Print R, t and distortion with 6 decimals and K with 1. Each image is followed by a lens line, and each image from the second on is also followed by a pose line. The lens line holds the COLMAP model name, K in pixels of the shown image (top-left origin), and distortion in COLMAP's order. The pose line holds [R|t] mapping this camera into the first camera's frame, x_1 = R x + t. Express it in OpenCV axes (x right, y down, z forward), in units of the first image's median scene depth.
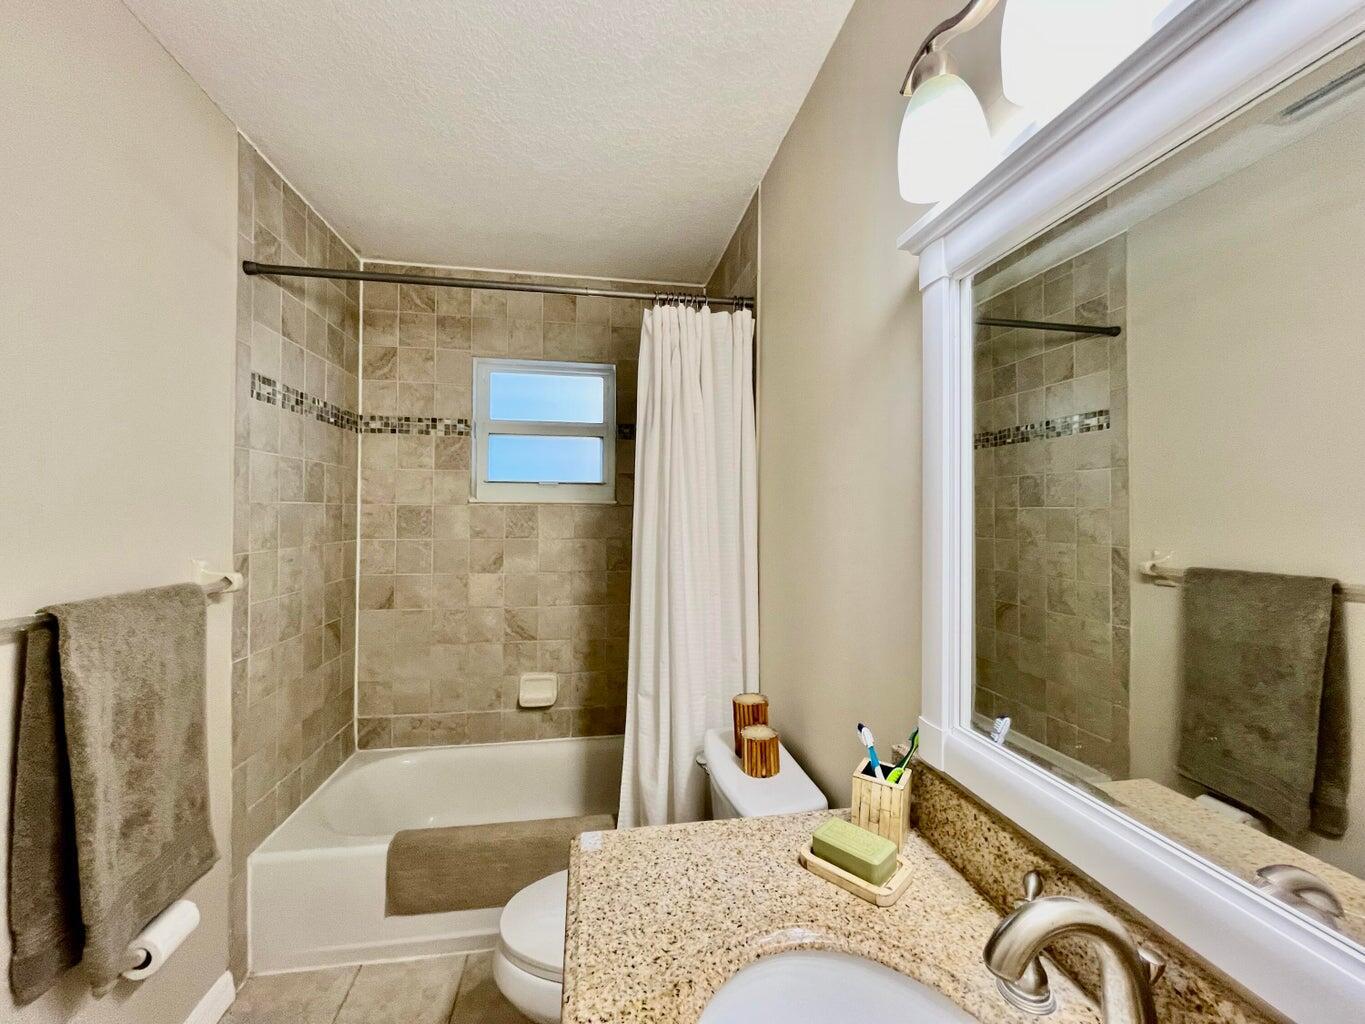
lens RADIAL K [[554.1, 0, 682.5], [0, 554.1, 512.0], [0, 0, 1]] dist [-0.004920, 0.000544]
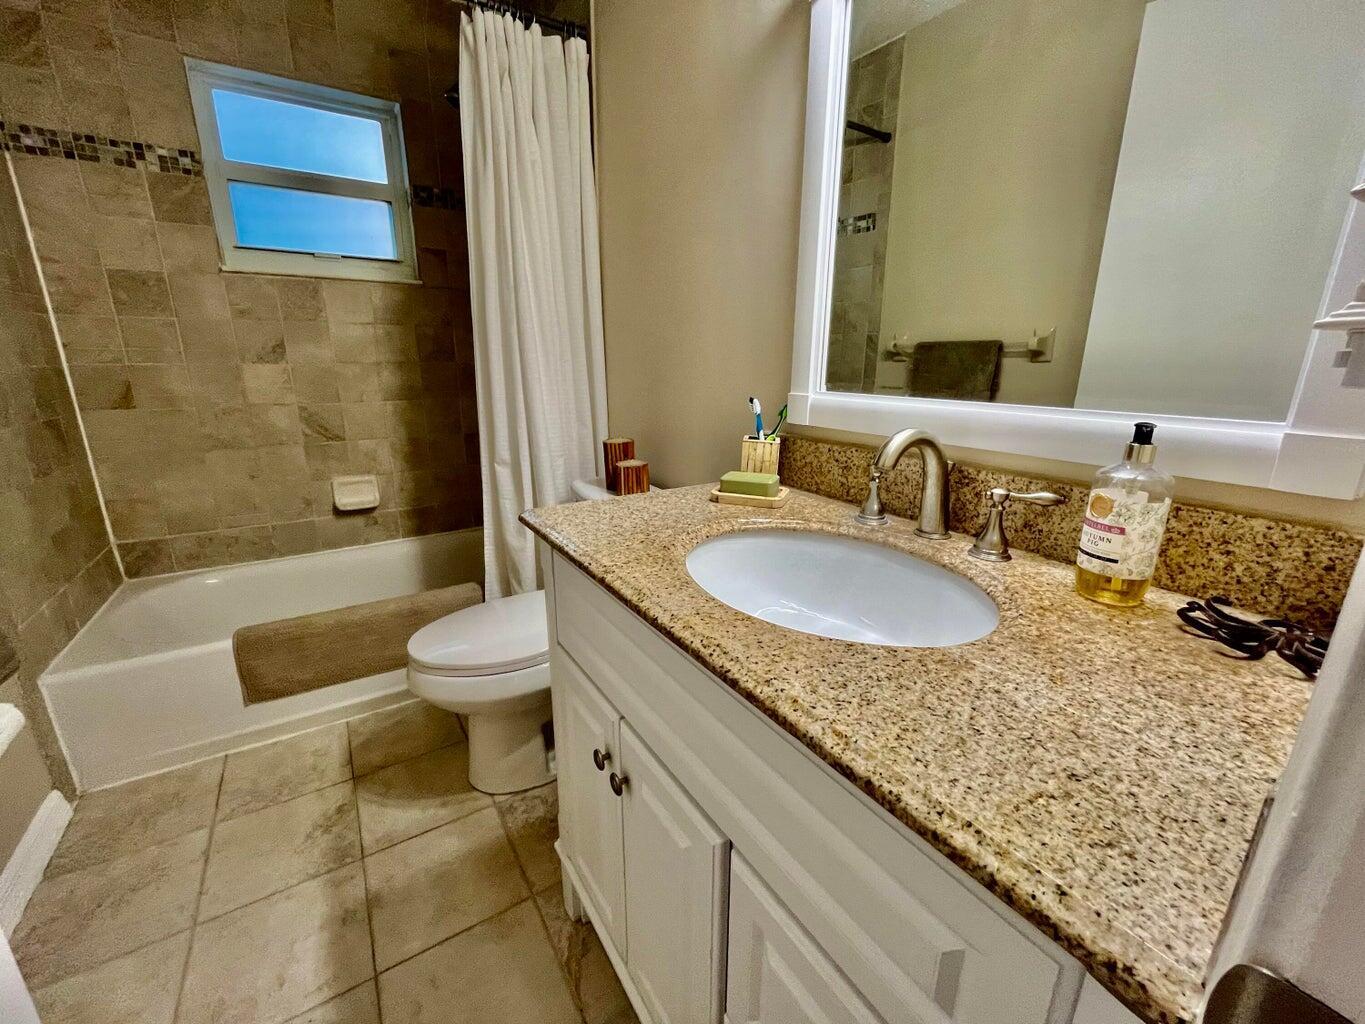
lens RADIAL K [[554.1, 0, 682.5], [0, 554.1, 512.0], [0, 0, 1]] dist [-0.004920, 0.000544]
pose [[0.919669, -0.104628, 0.378500, -0.117417], [-0.002969, 0.961973, 0.273129, 0.100504], [-0.392683, -0.252312, 0.884386, -0.047360]]
